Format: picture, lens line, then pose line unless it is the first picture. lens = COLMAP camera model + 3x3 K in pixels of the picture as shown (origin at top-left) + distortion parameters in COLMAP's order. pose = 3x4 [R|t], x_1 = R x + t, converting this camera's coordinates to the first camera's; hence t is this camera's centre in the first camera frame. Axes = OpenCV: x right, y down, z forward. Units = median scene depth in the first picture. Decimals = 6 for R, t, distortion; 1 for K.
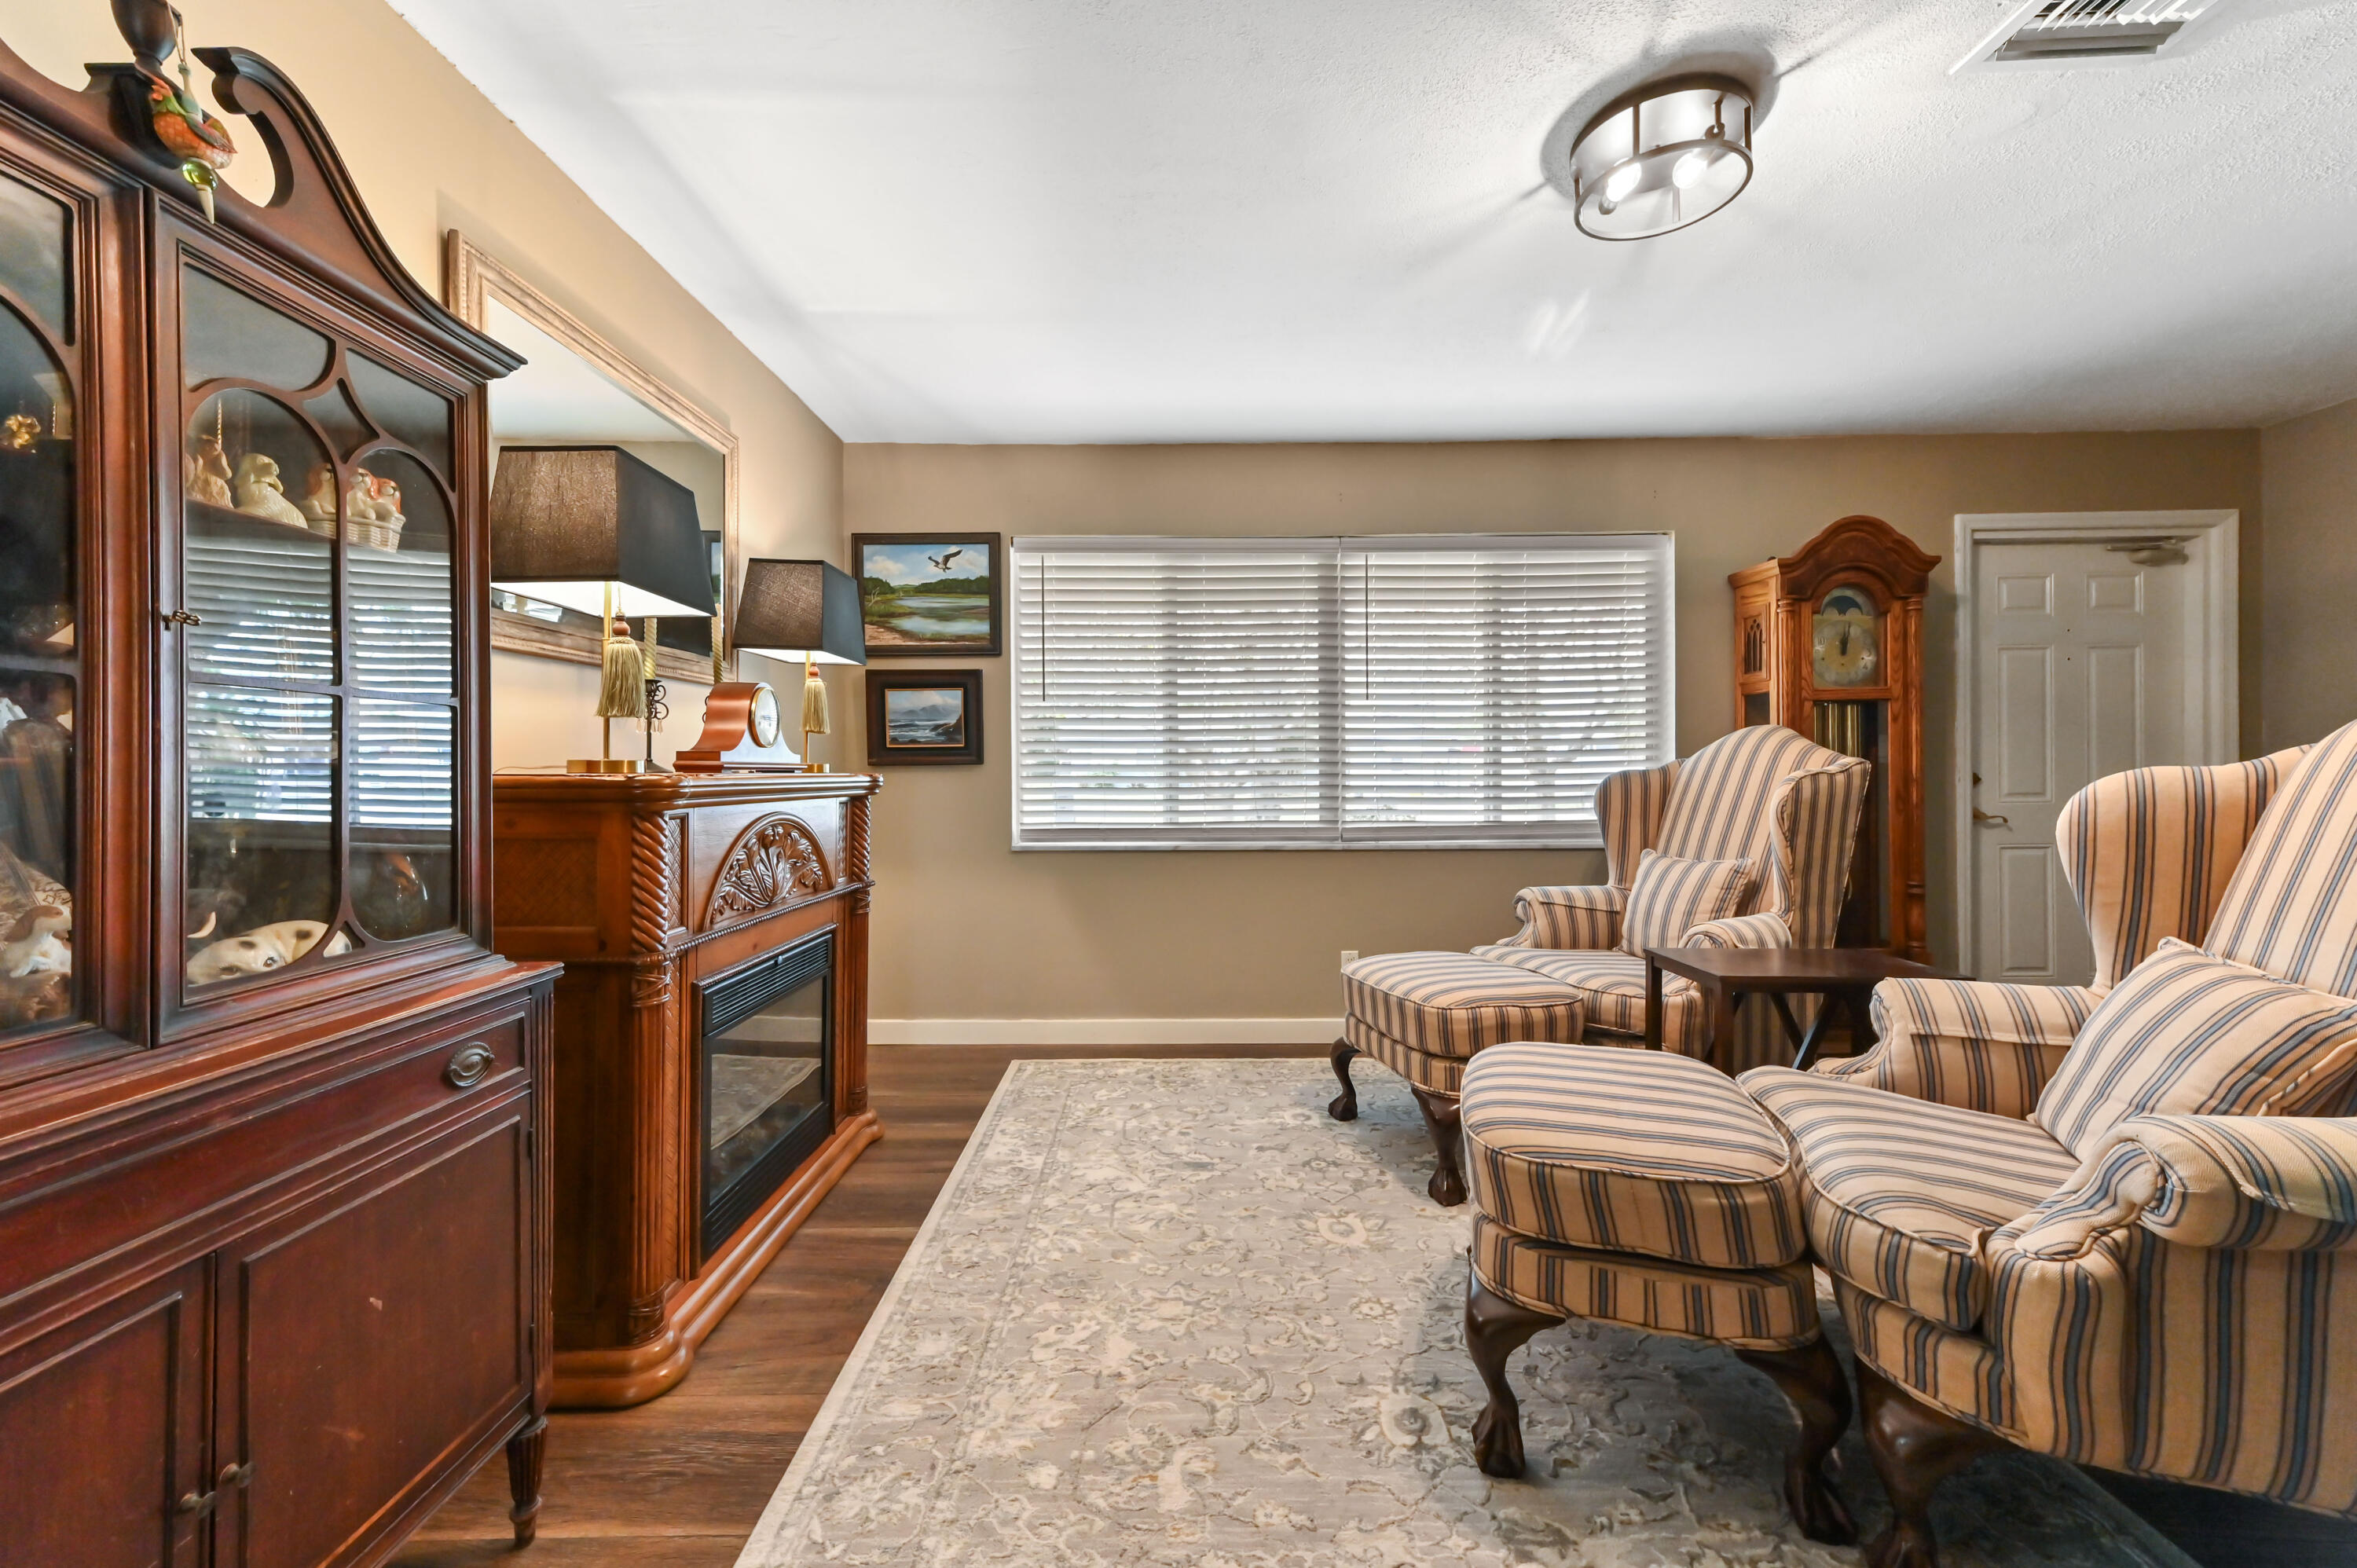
lens RADIAL K [[932.9, 0, 1196.5], [0, 932.9, 775.6], [0, 0, 1]] dist [0.012556, -0.000779]
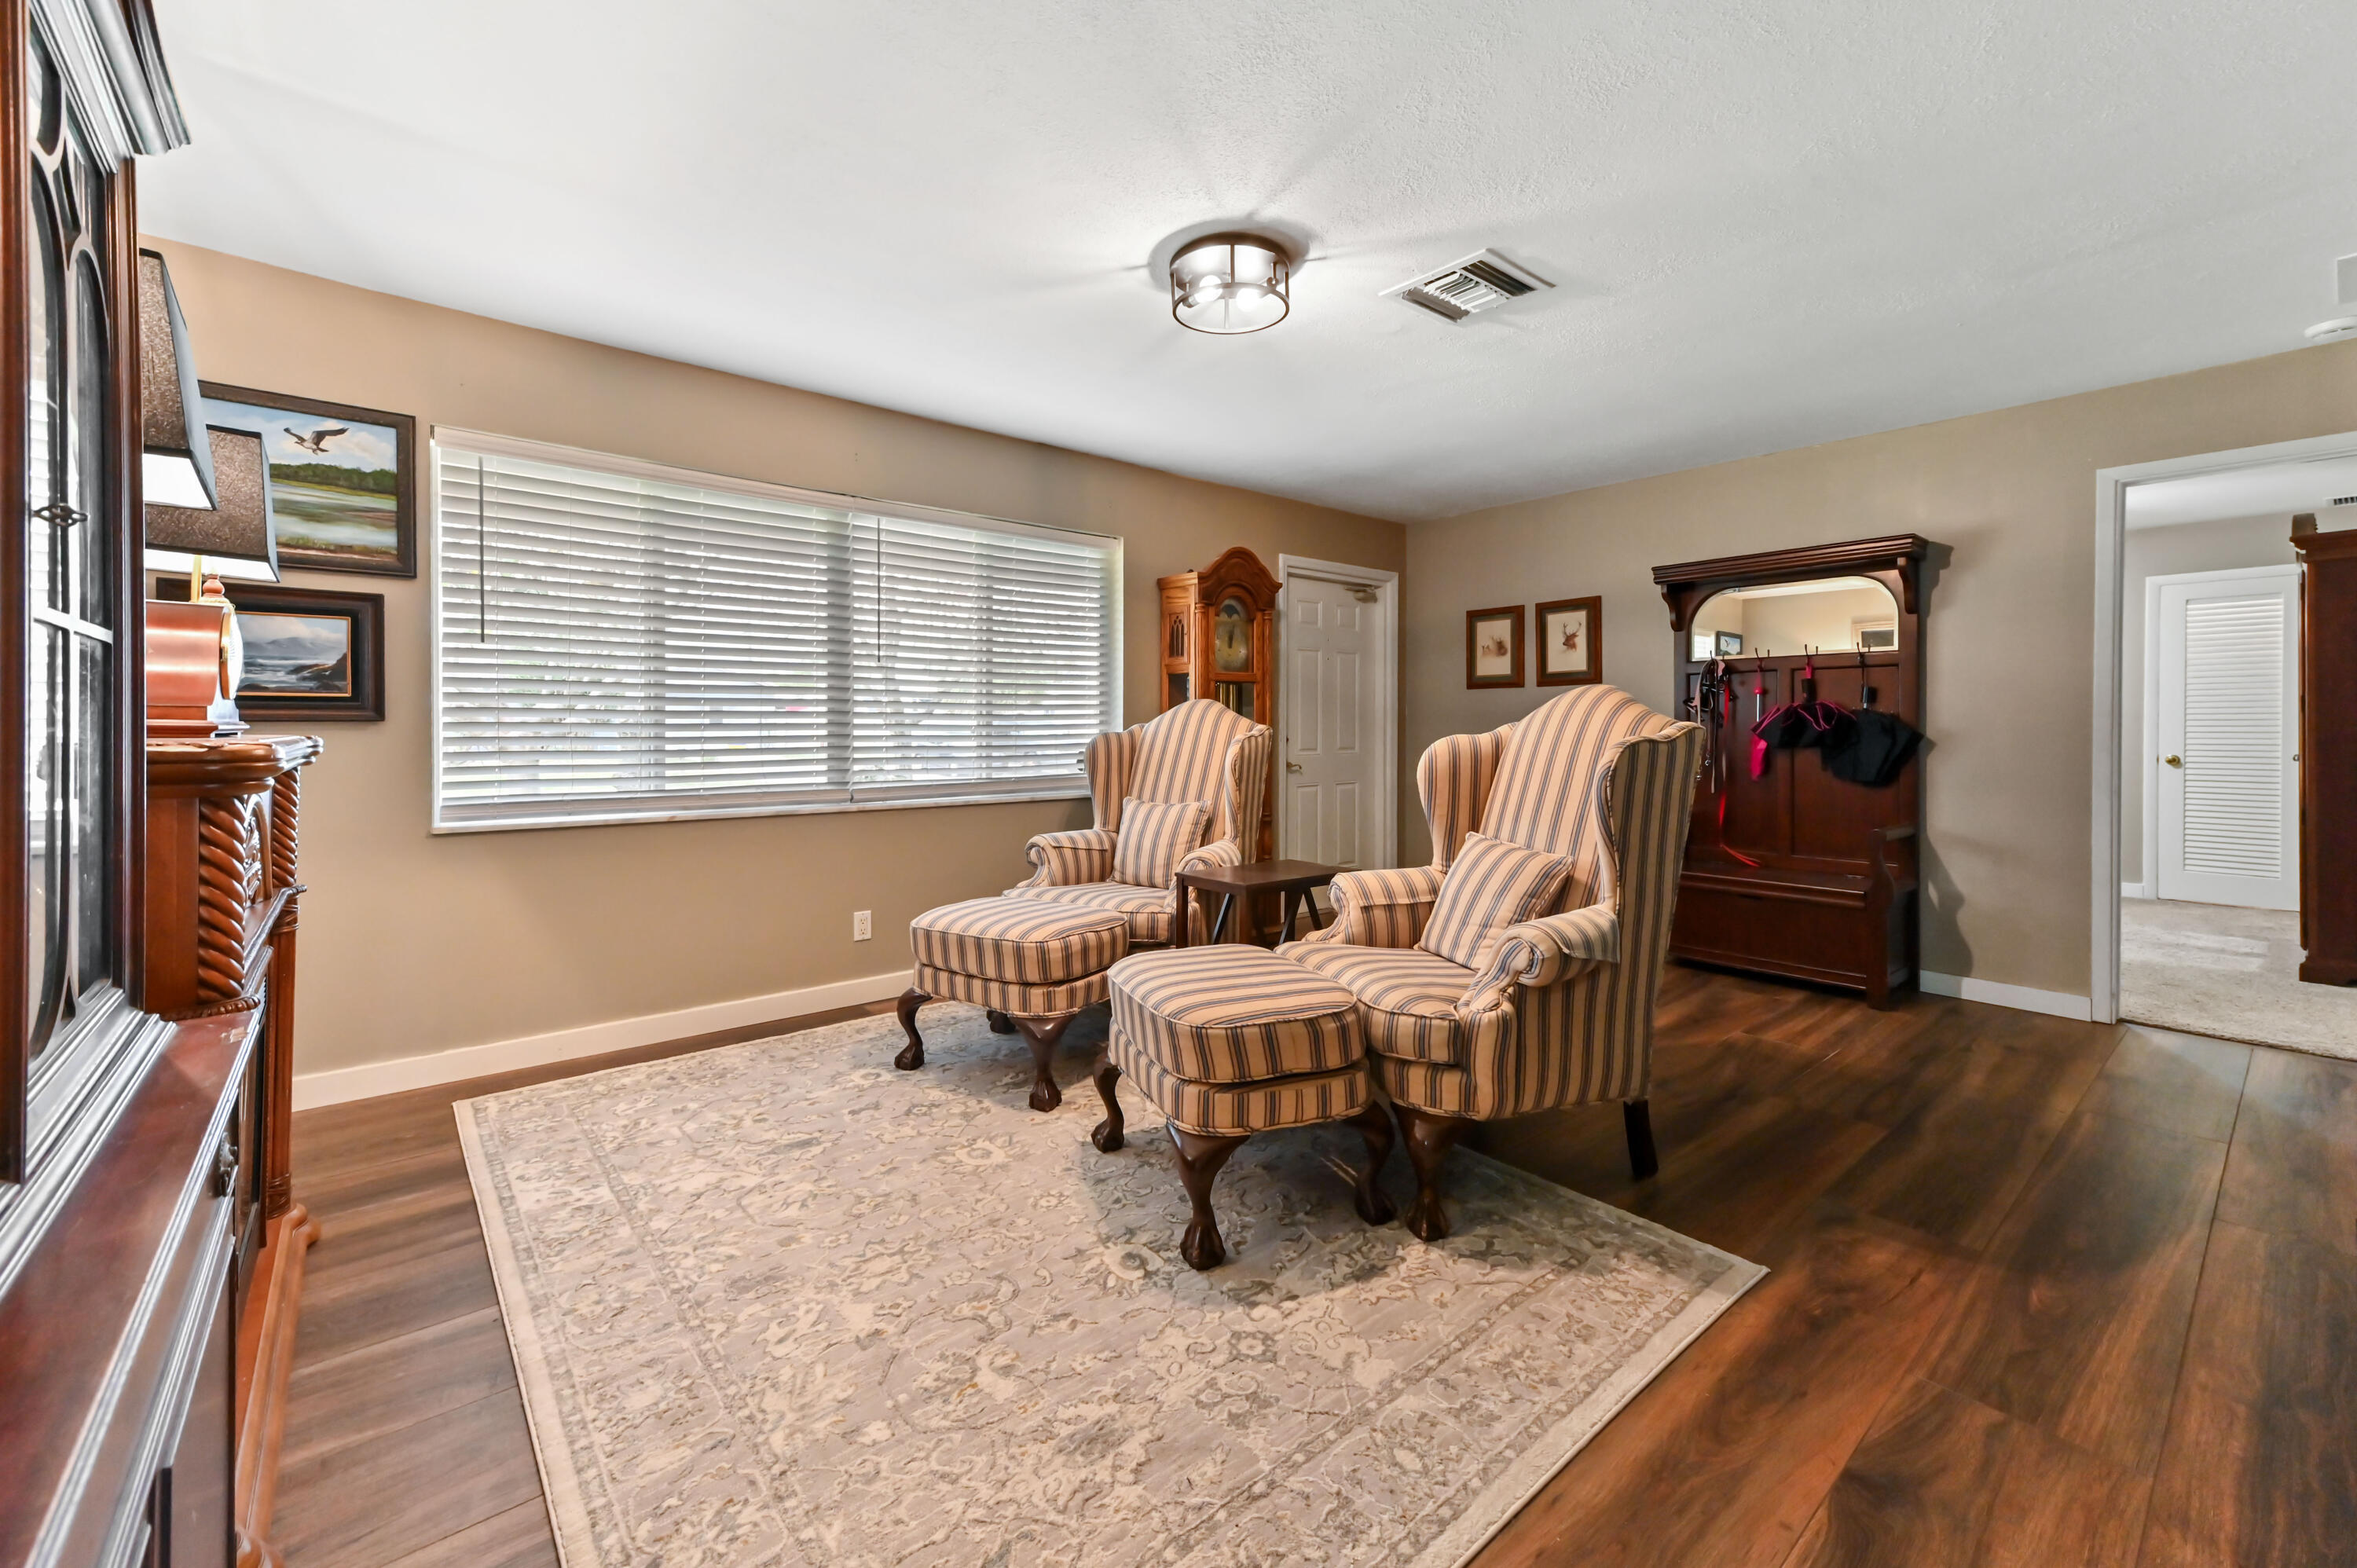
lens RADIAL K [[932.9, 0, 1202.6], [0, 932.9, 737.0], [0, 0, 1]] dist [0.012556, -0.000779]
pose [[0.761026, 0.001038, 0.648721, -0.321871], [-0.004127, 0.999986, 0.003242, -0.006744], [-0.648708, -0.005144, 0.761020, -0.000045]]
